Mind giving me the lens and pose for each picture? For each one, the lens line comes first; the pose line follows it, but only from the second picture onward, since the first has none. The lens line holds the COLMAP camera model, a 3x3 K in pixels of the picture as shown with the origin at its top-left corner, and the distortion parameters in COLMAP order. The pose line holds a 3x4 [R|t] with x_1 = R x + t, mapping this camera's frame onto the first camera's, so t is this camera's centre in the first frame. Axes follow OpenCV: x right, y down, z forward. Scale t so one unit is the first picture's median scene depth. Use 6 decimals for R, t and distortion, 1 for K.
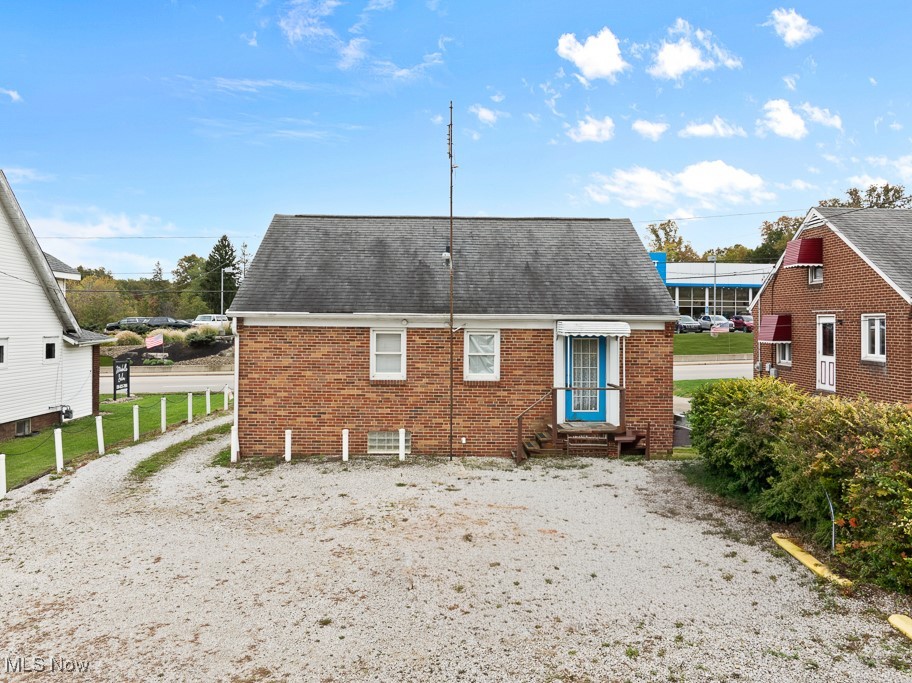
lens RADIAL K [[655.2, 0, 458.0], [0, 655.2, 313.8], [0, 0, 1]] dist [-0.029927, -0.007059]
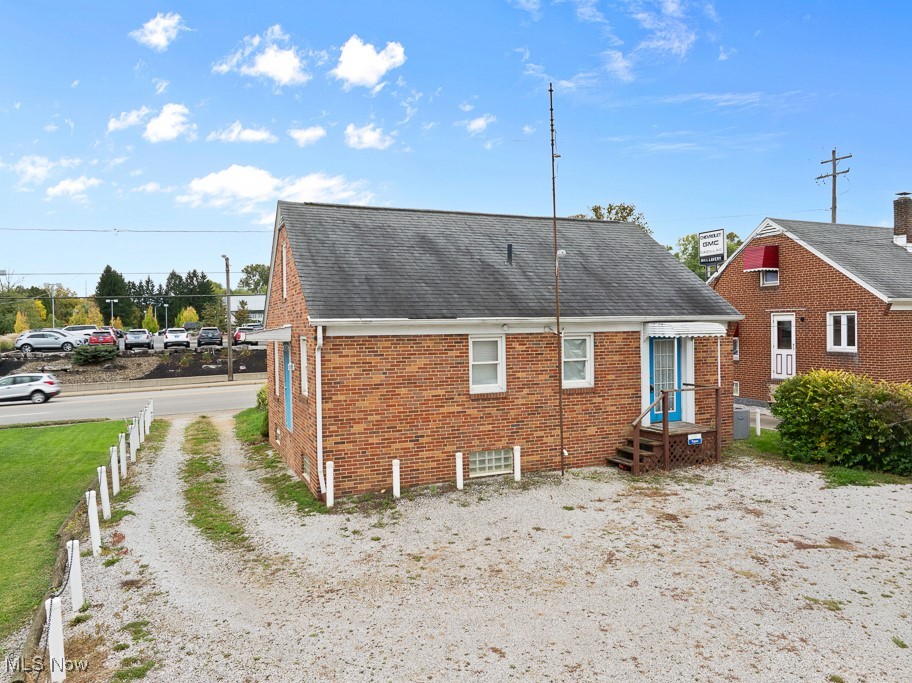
lens RADIAL K [[640.4, 0, 458.4], [0, 640.4, 341.0], [0, 0, 1]] dist [-0.029236, -0.010551]
pose [[0.931544, -0.030656, 0.362334, -0.456886], [0.018099, 0.999114, 0.038000, -0.003033], [-0.363178, -0.028841, 0.931273, 0.207716]]
